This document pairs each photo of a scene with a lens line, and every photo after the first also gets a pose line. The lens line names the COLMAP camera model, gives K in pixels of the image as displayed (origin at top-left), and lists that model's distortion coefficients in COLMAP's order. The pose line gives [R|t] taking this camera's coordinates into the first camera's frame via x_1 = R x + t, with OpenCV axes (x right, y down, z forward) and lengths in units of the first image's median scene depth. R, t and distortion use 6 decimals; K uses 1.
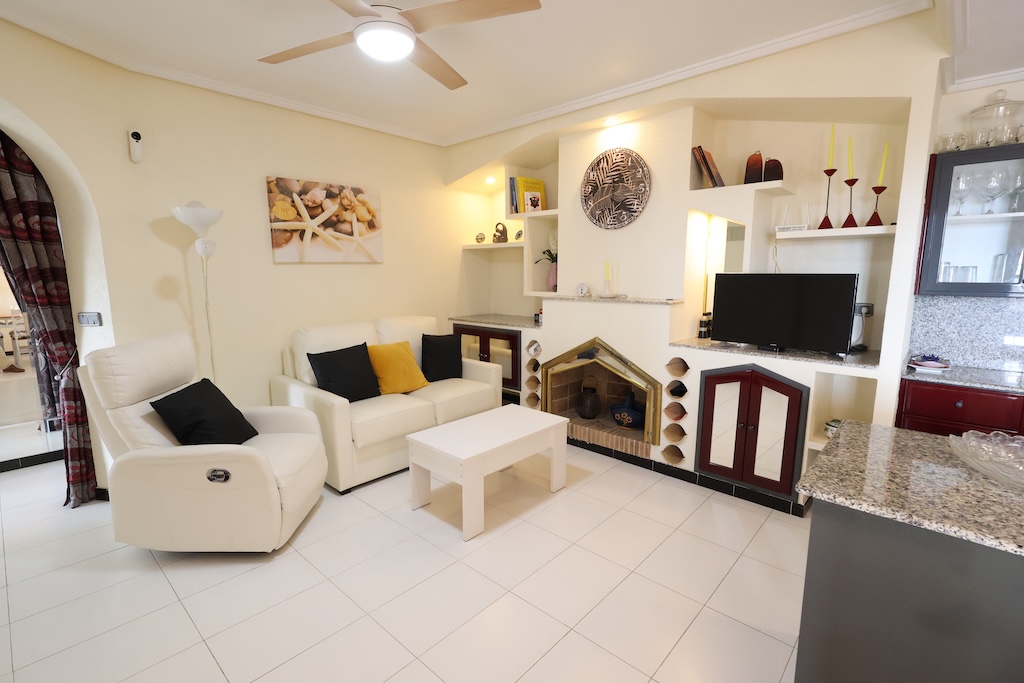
lens RADIAL K [[473.2, 0, 504.1], [0, 473.2, 344.7], [0, 0, 1]] dist [-0.003513, 0.000628]
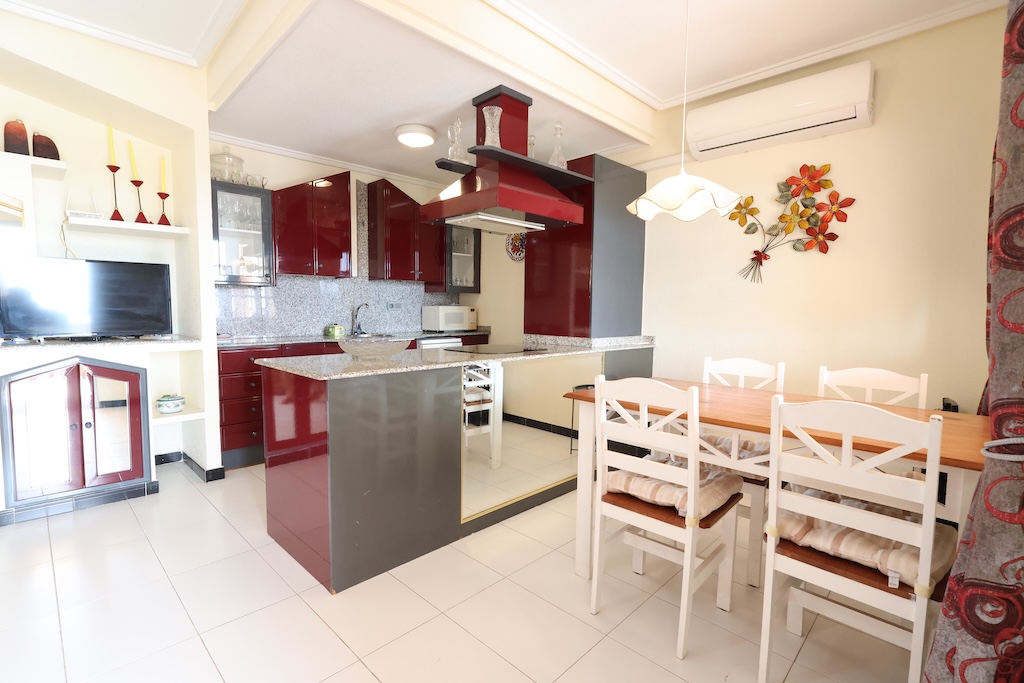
lens RADIAL K [[473.2, 0, 510.7], [0, 473.2, 344.3], [0, 0, 1]] dist [-0.003513, 0.000628]
pose [[0.022162, -0.080025, 0.996546, -0.328658], [0.143017, 0.986793, 0.076061, 0.062153], [-0.989472, 0.140837, 0.033314, 0.120740]]
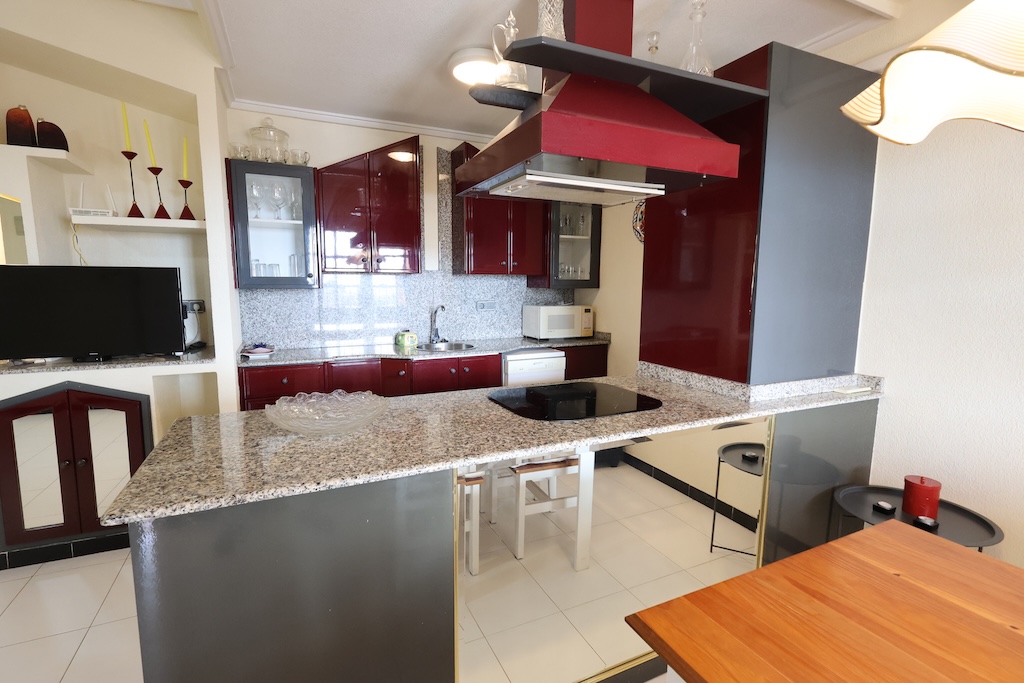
lens RADIAL K [[473.2, 0, 511.4], [0, 473.2, 342.7], [0, 0, 1]] dist [-0.003513, 0.000628]
pose [[0.357722, -0.115612, 0.926644, 0.068185], [0.137711, 0.987988, 0.070104, 0.021154], [-0.923618, 0.102531, 0.369346, 0.030710]]
